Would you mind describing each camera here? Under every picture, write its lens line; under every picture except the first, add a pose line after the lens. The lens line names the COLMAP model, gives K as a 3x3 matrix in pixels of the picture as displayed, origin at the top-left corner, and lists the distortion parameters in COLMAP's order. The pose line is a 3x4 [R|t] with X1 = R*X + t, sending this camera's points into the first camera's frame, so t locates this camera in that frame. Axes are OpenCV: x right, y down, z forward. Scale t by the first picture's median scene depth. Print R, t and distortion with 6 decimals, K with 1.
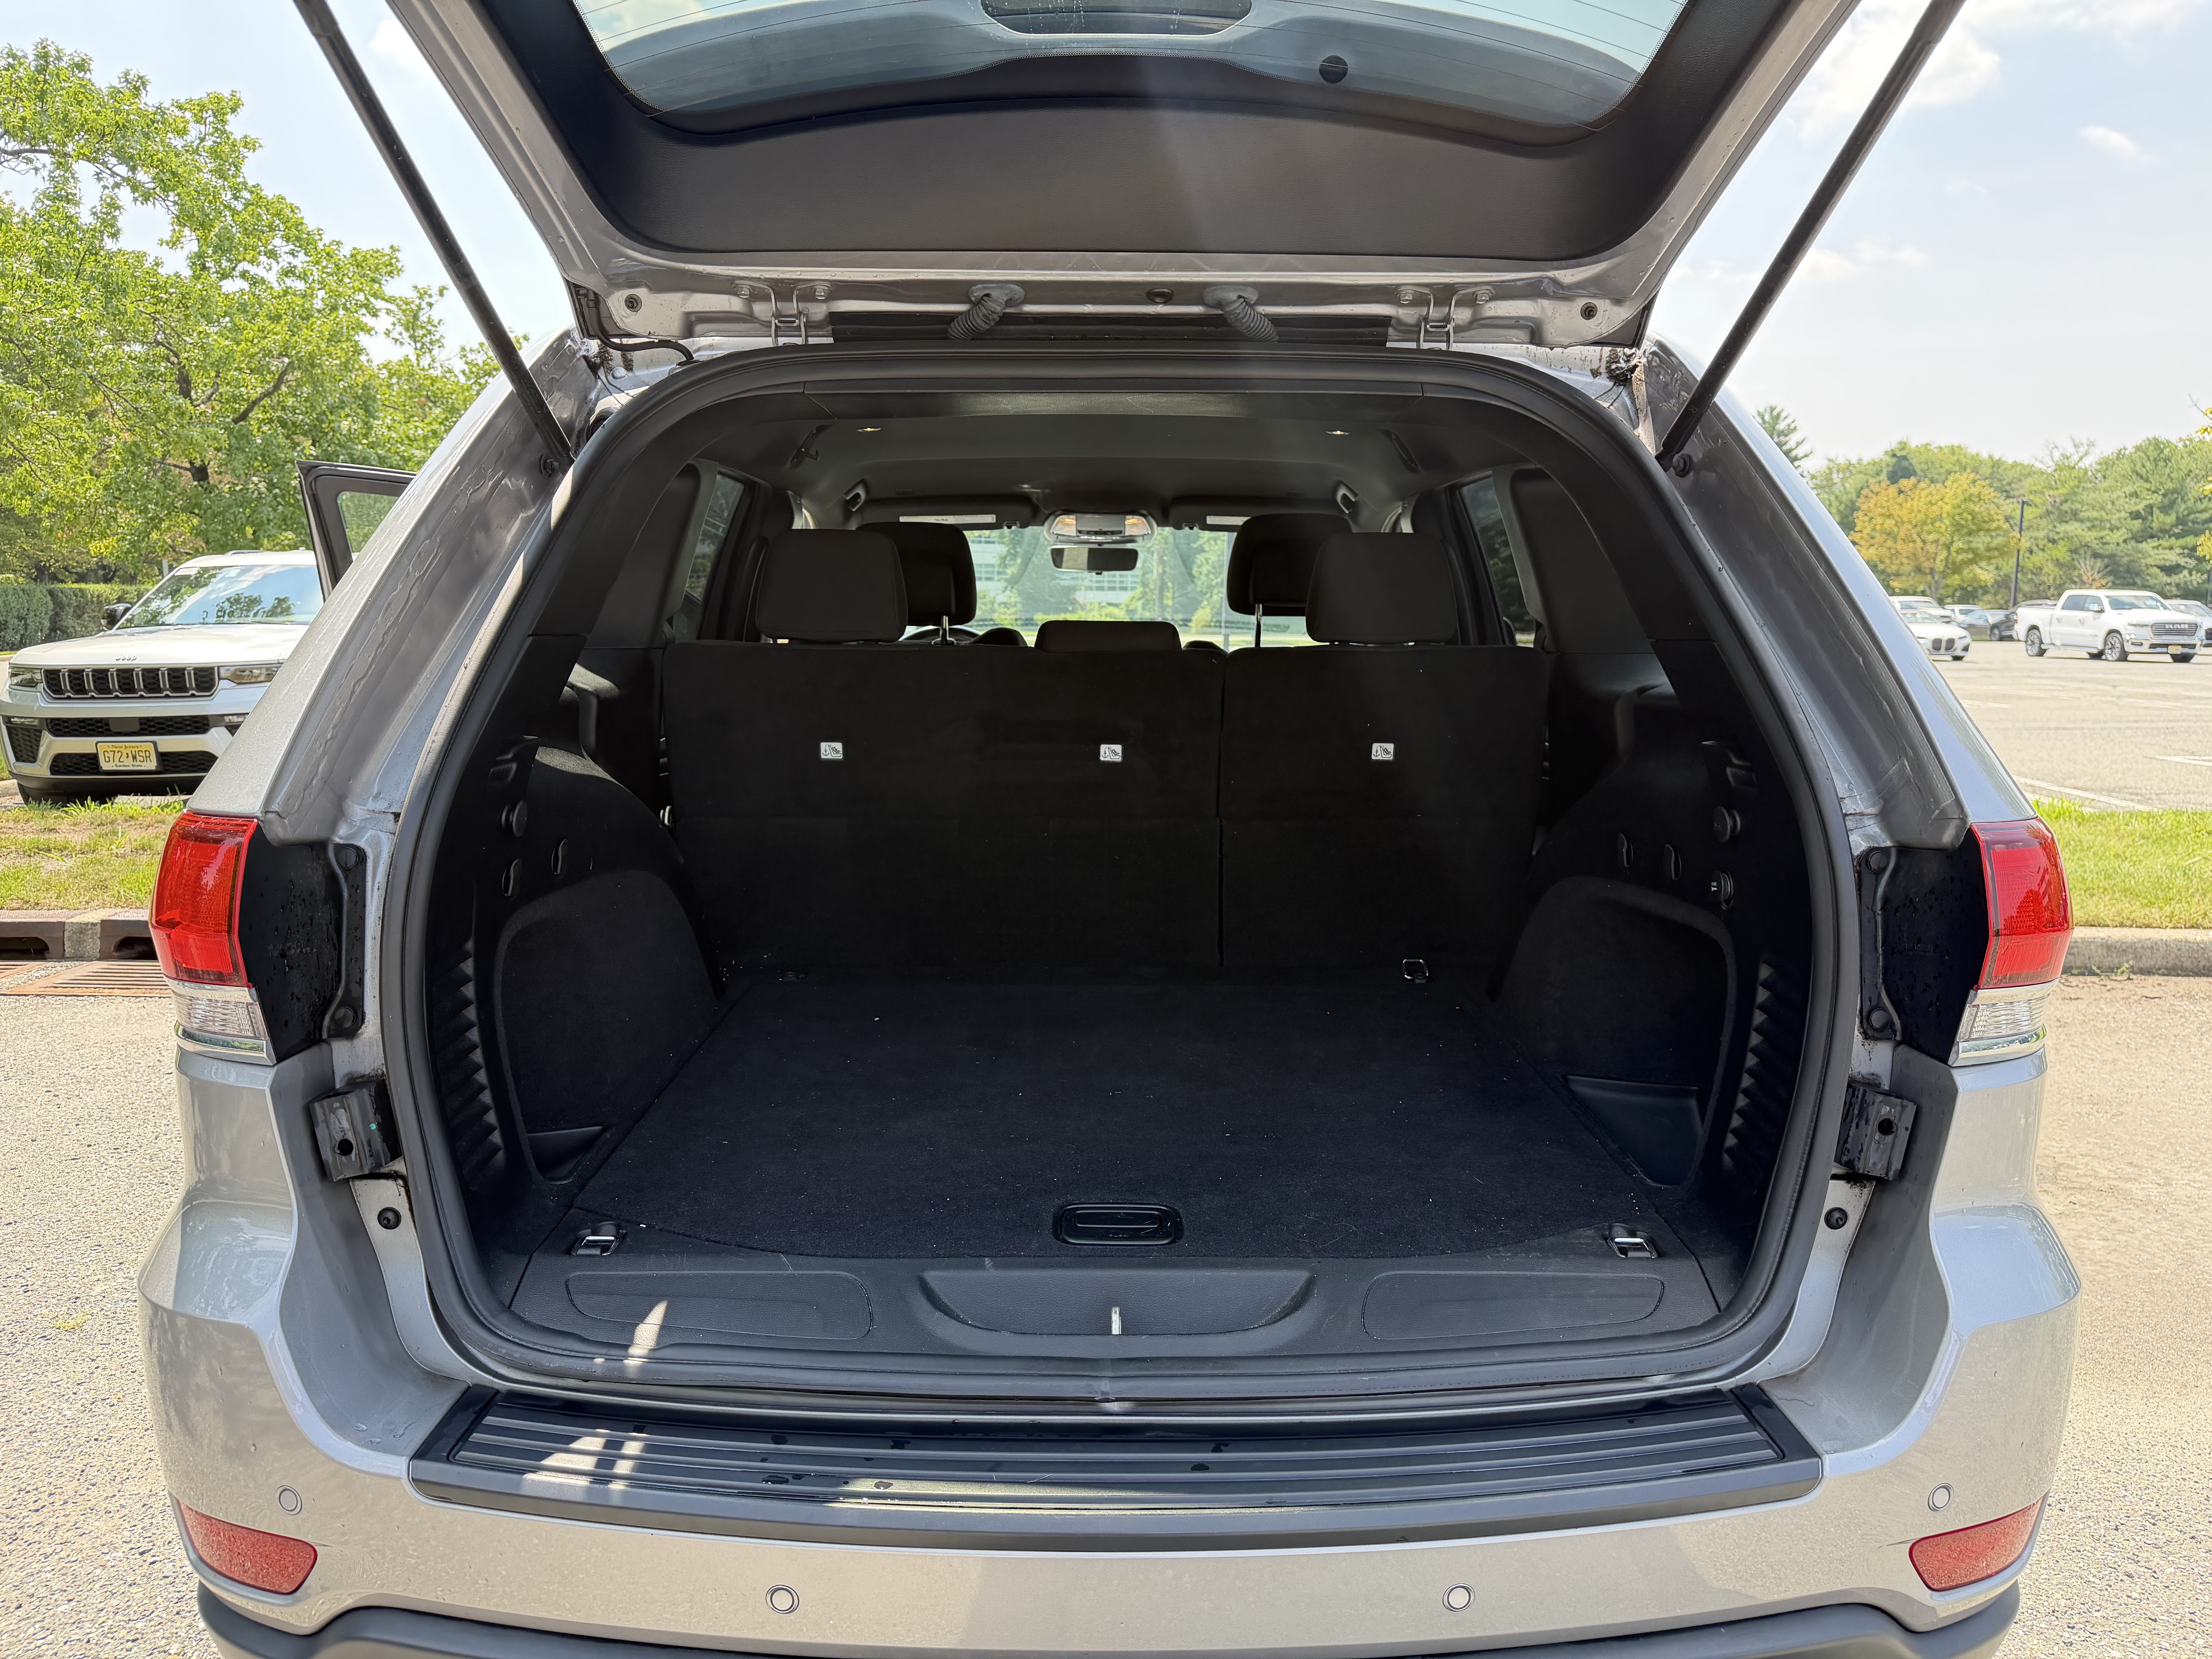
lens RADIAL K [[1546.1, 0, 1106.0], [0, 1546.1, 829.5], [0, 0, 1]] dist [-0.001734, -0.007533]
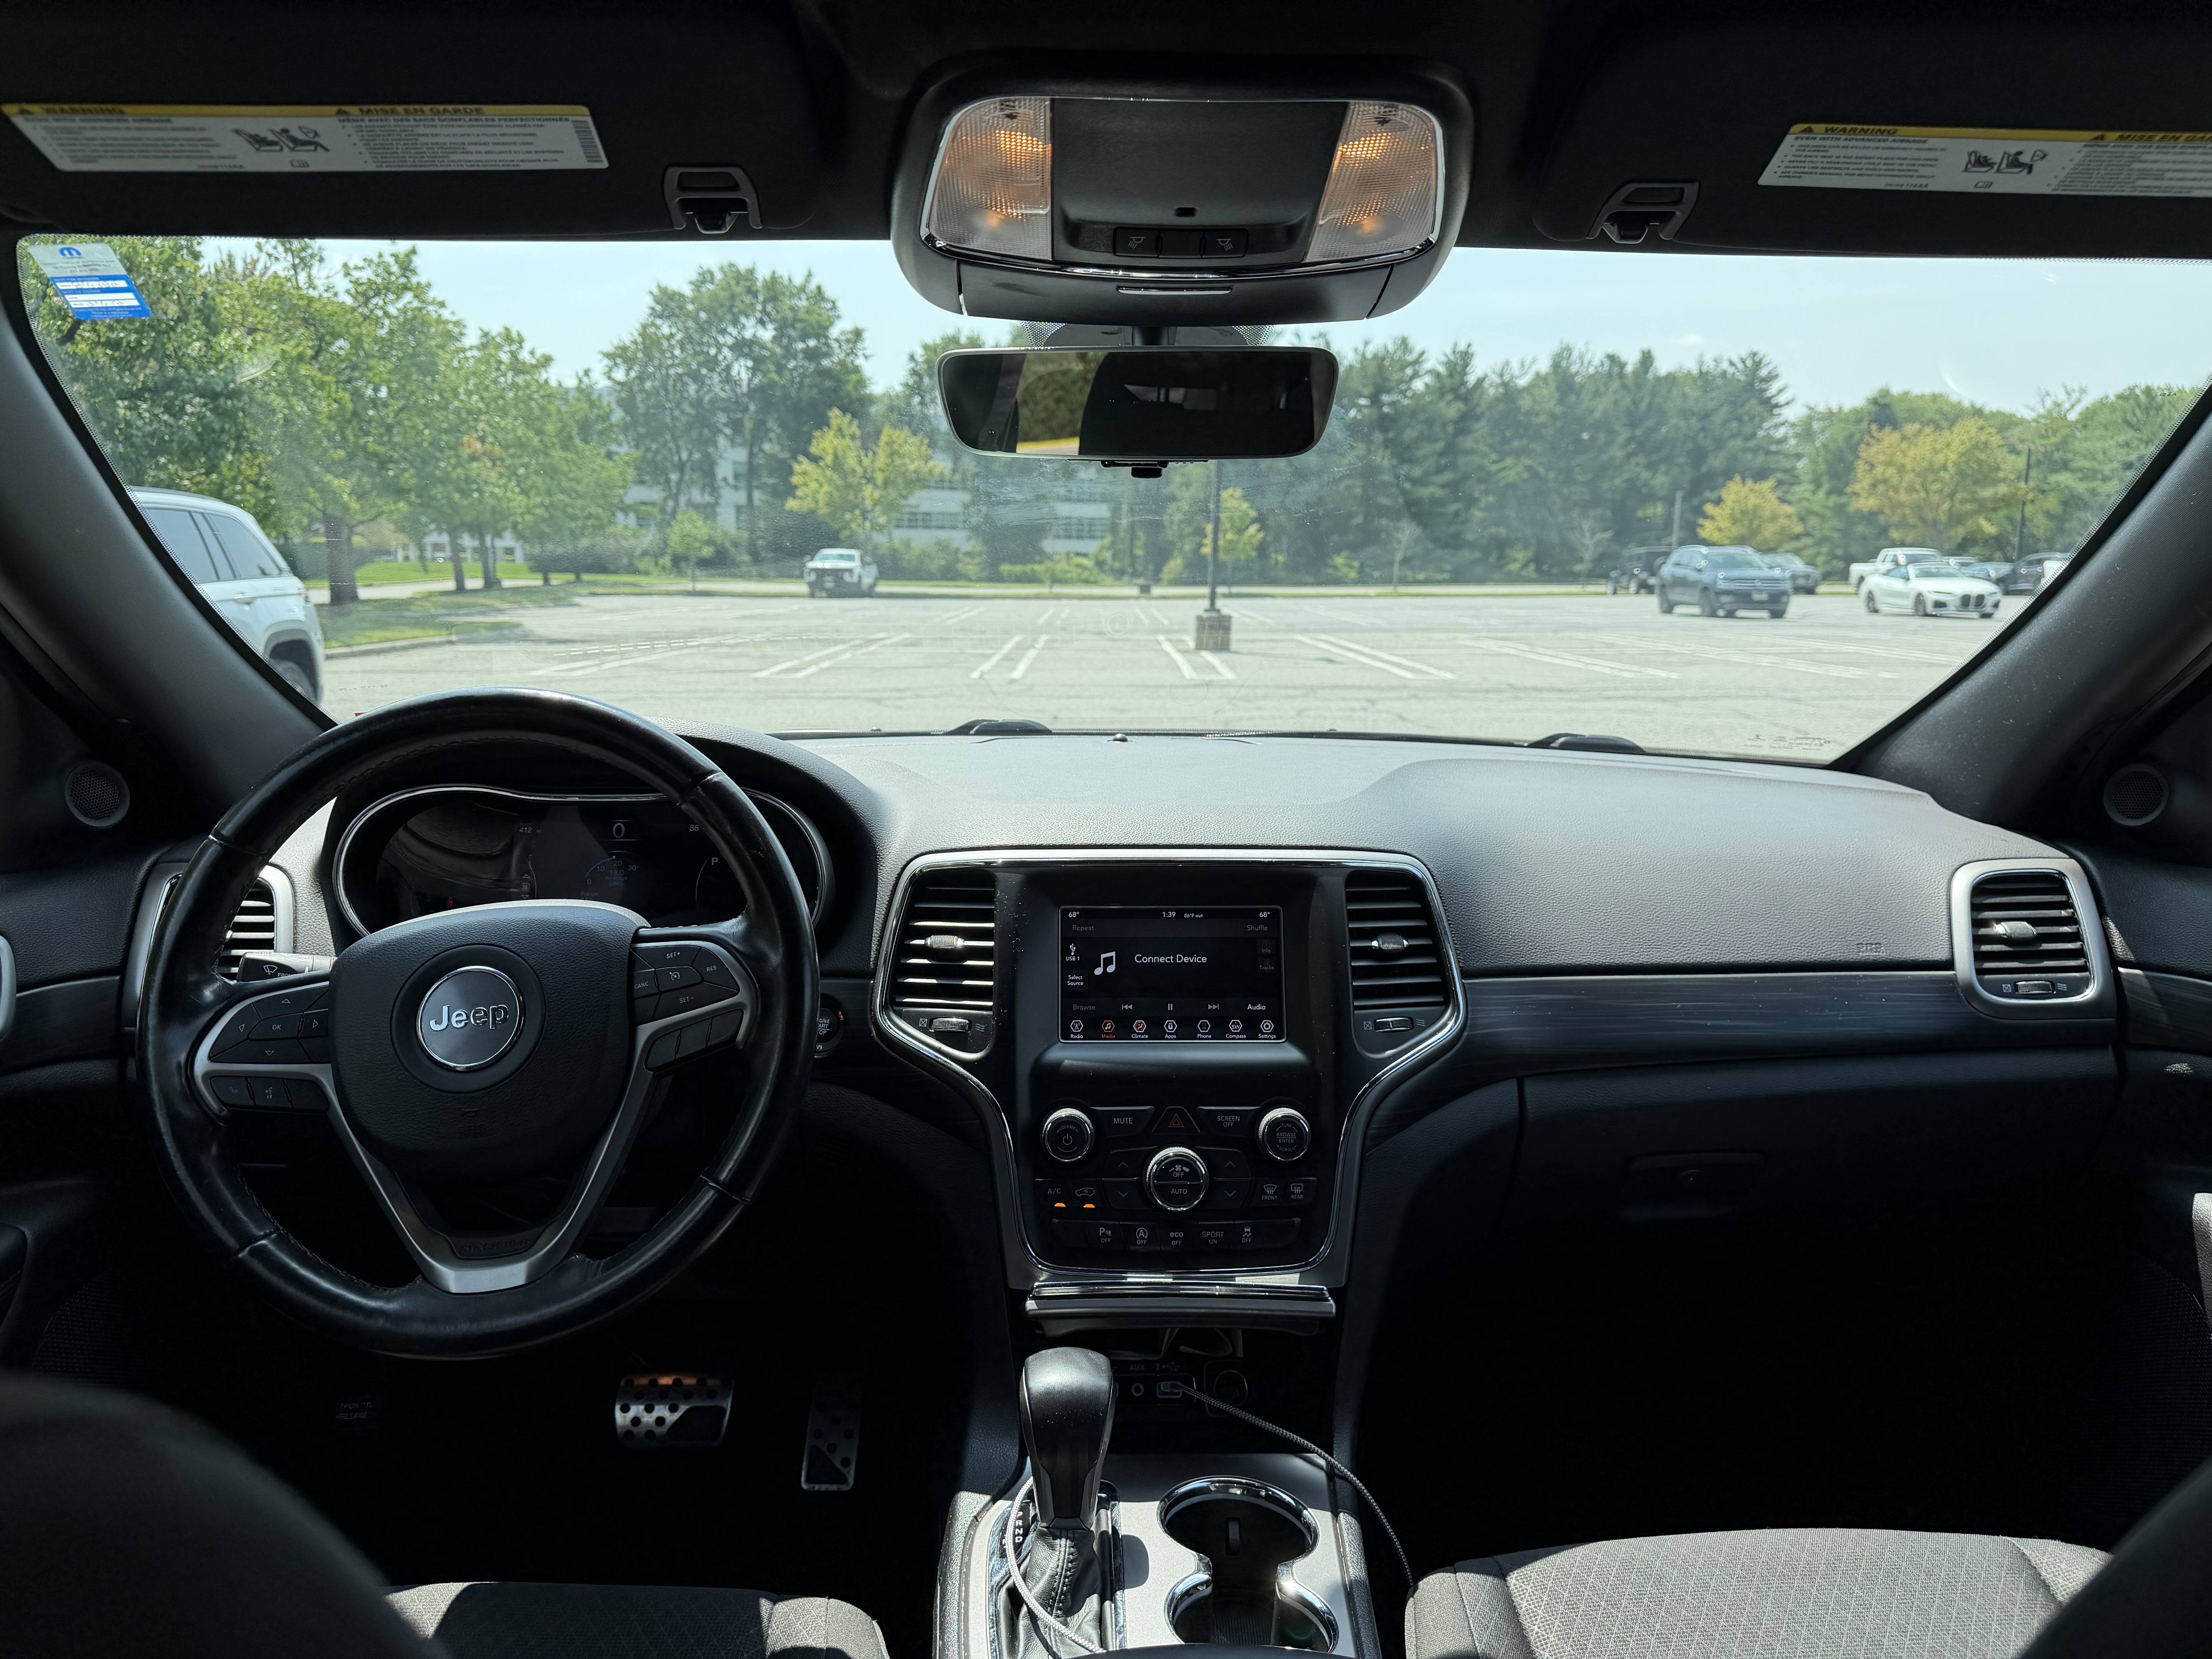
lens RADIAL K [[1546.1, 0, 1106.0], [0, 1546.1, 829.5], [0, 0, 1]] dist [-0.001734, -0.007533]
pose [[0.999736, -0.002392, 0.022834, -0.002445], [0.001678, 0.999509, 0.031272, -0.019475], [-0.022897, -0.031226, 0.999250, 0.125595]]
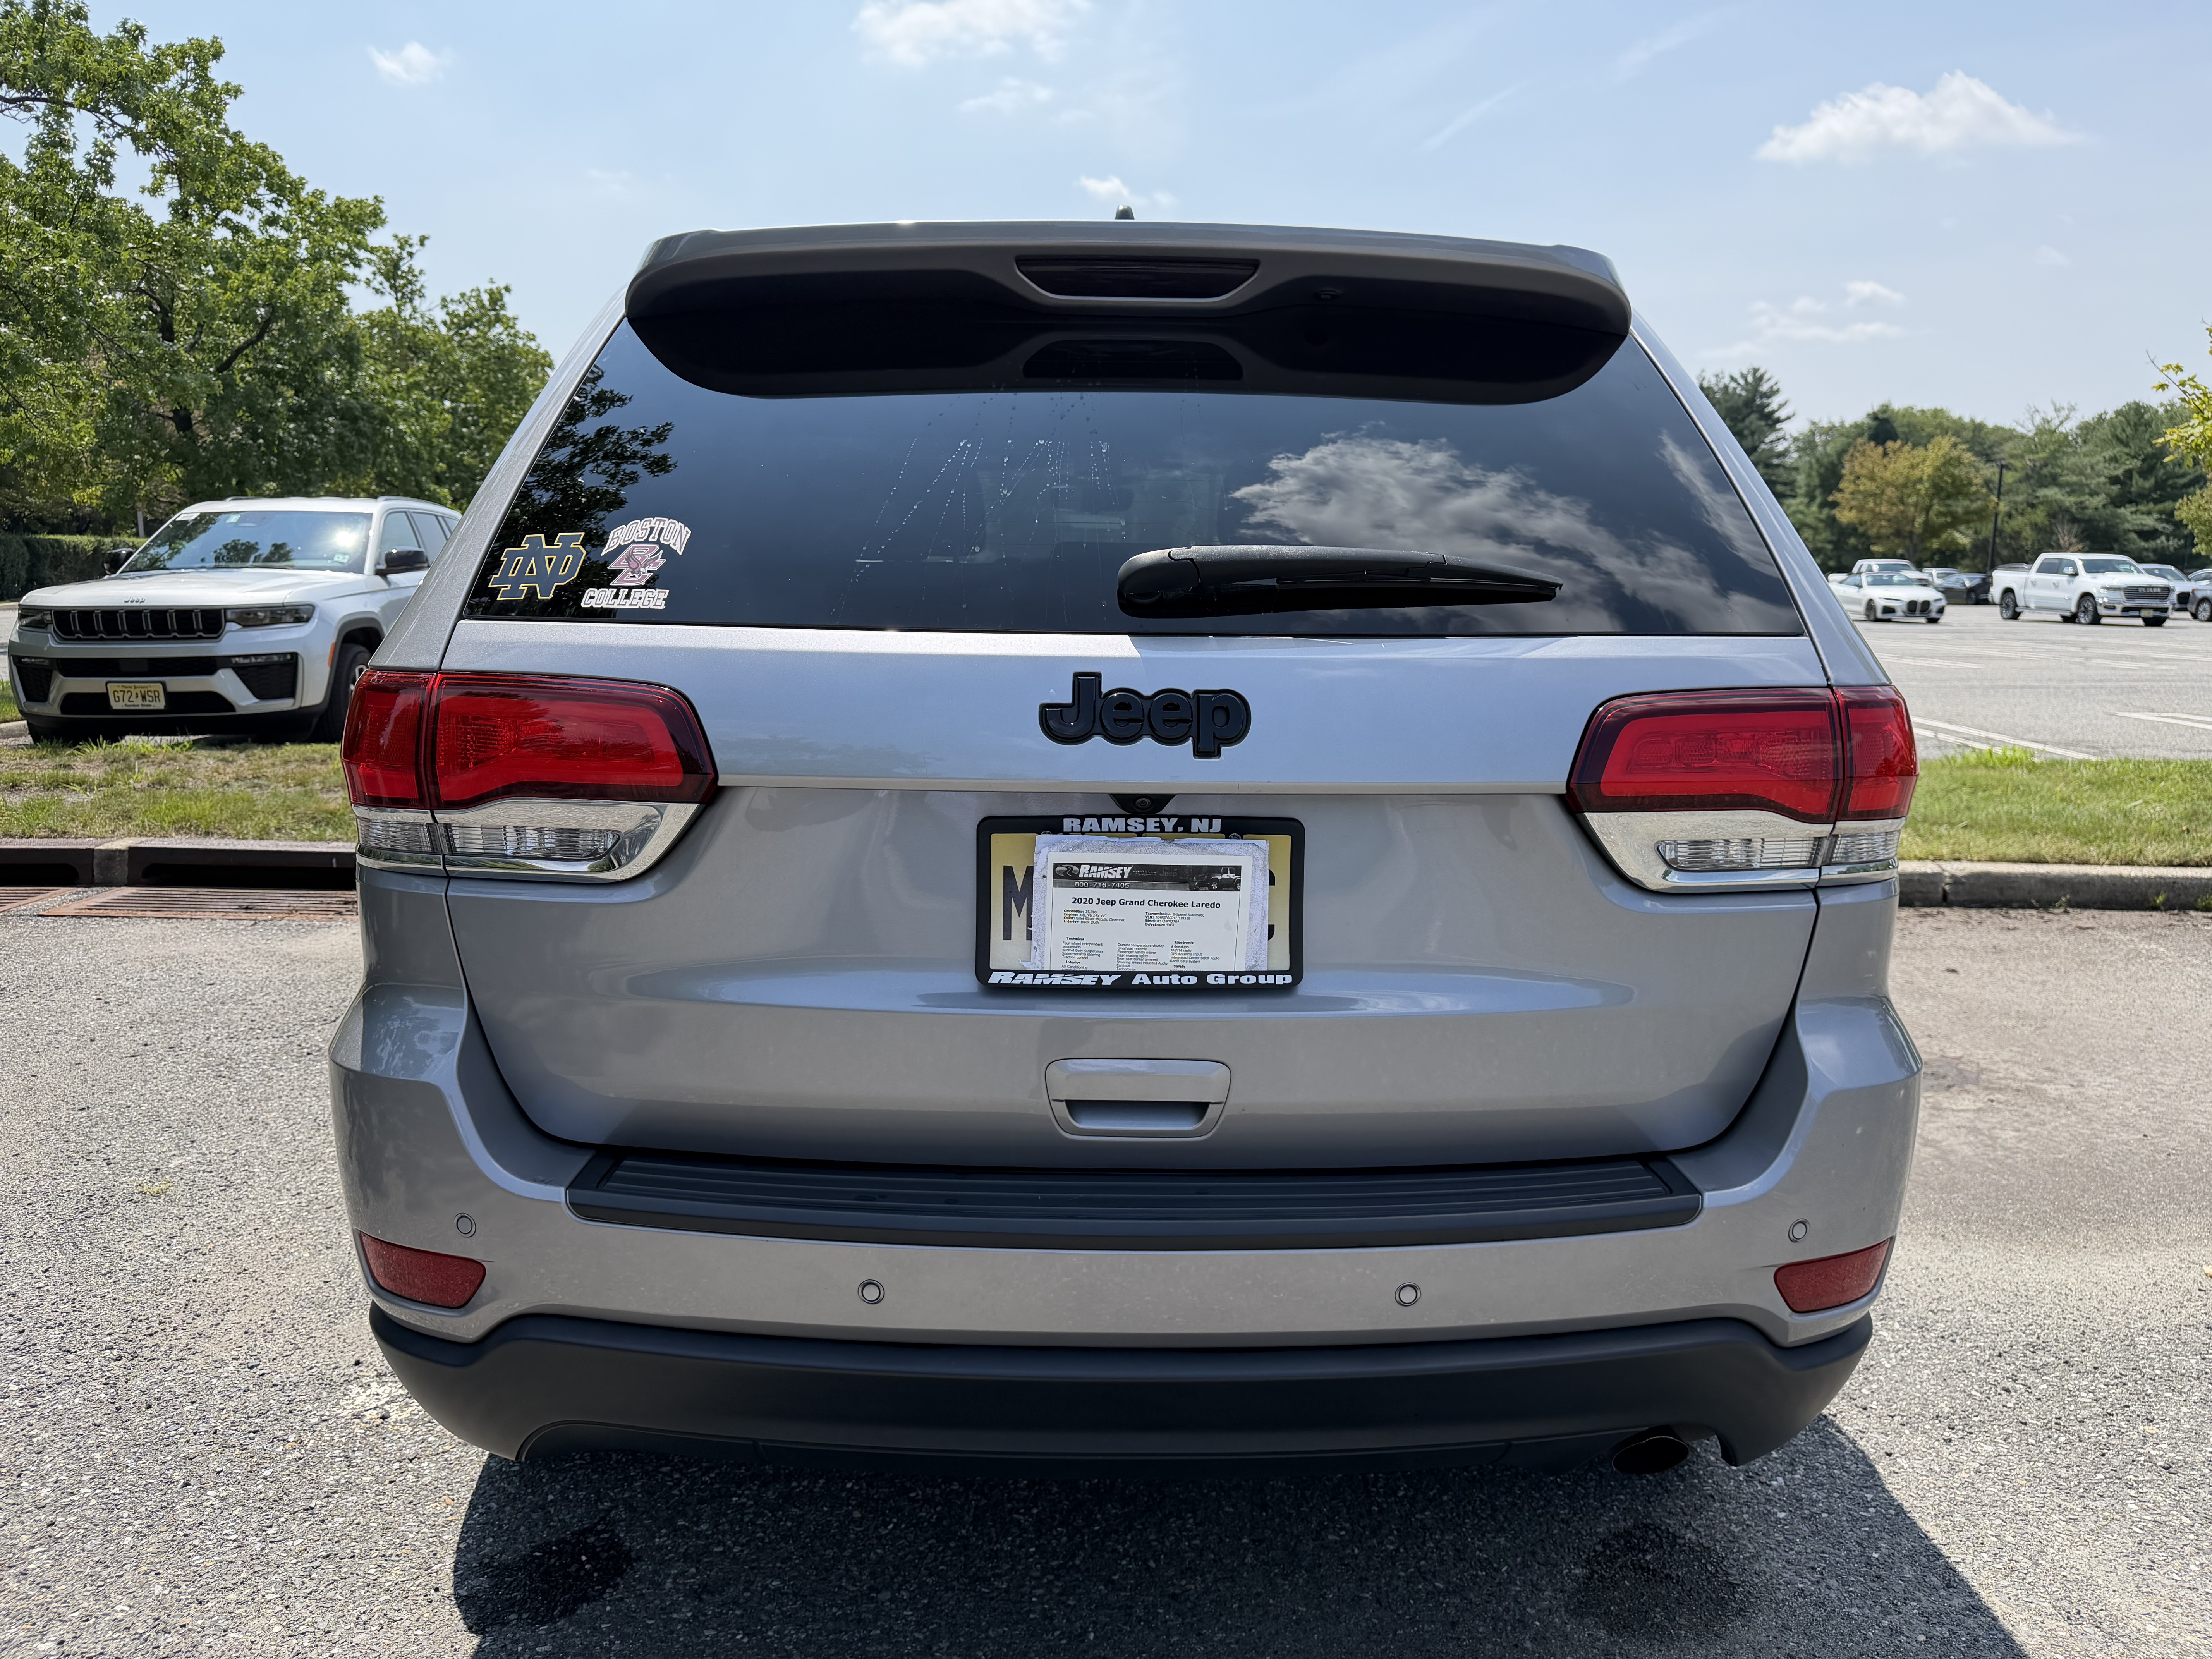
lens RADIAL K [[1551.5, 0, 1095.7], [0, 1551.5, 824.8], [0, 0, 1]] dist [-0.006567, -0.001598]
pose [[0.999958, 0.005073, 0.007628, -0.001975], [-0.005240, 0.999743, 0.022067, 0.004700], [-0.007514, -0.022106, 0.999727, -0.013232]]
